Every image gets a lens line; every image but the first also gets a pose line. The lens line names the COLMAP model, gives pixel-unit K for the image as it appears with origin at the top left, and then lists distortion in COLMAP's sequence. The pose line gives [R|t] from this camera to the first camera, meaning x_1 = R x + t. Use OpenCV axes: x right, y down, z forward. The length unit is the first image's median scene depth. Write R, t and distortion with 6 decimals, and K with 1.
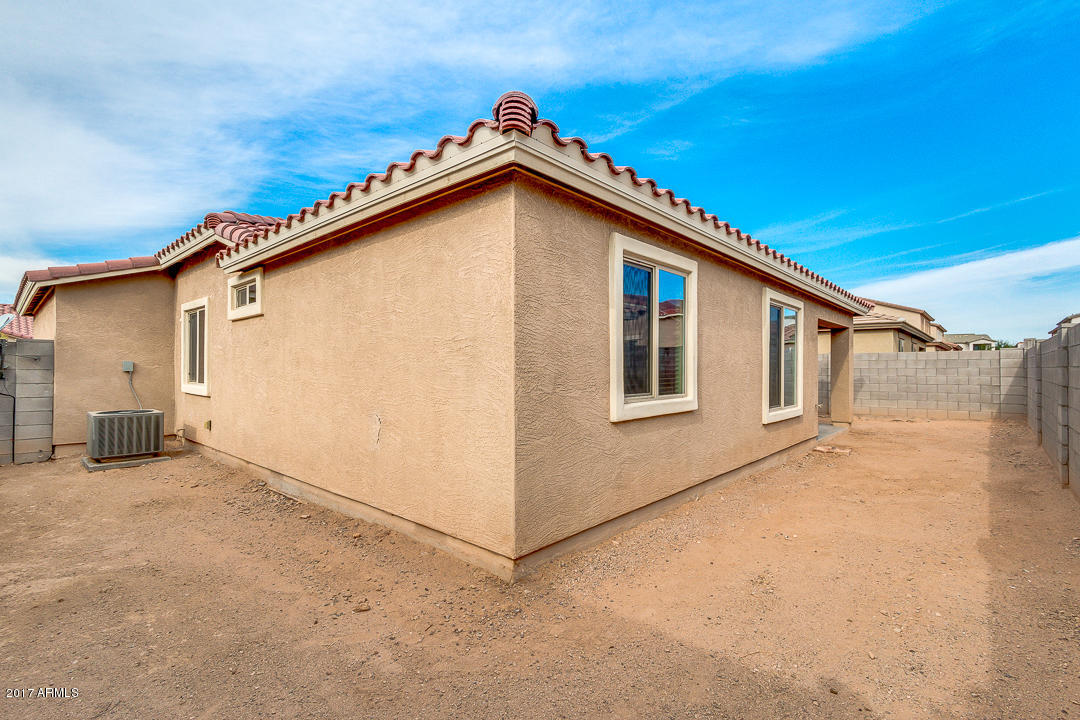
lens RADIAL K [[489.1, 0, 542.5], [0, 489.1, 363.9], [0, 0, 1]] dist [0.001067, -0.000758]
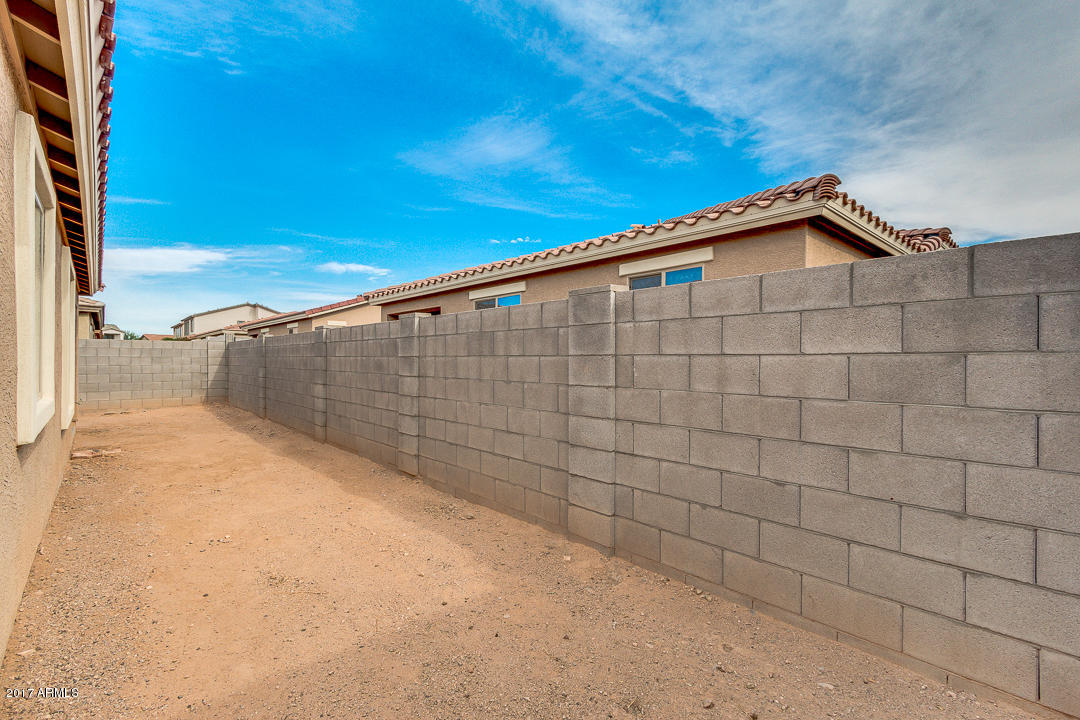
lens RADIAL K [[489.1, 0, 542.5], [0, 489.1, 363.9], [0, 0, 1]] dist [0.001067, -0.000758]
pose [[0.102478, -0.007754, 0.994705, -0.343570], [-0.013464, 0.999867, 0.009181, 0.008033], [-0.994644, -0.014333, 0.102360, 0.316456]]
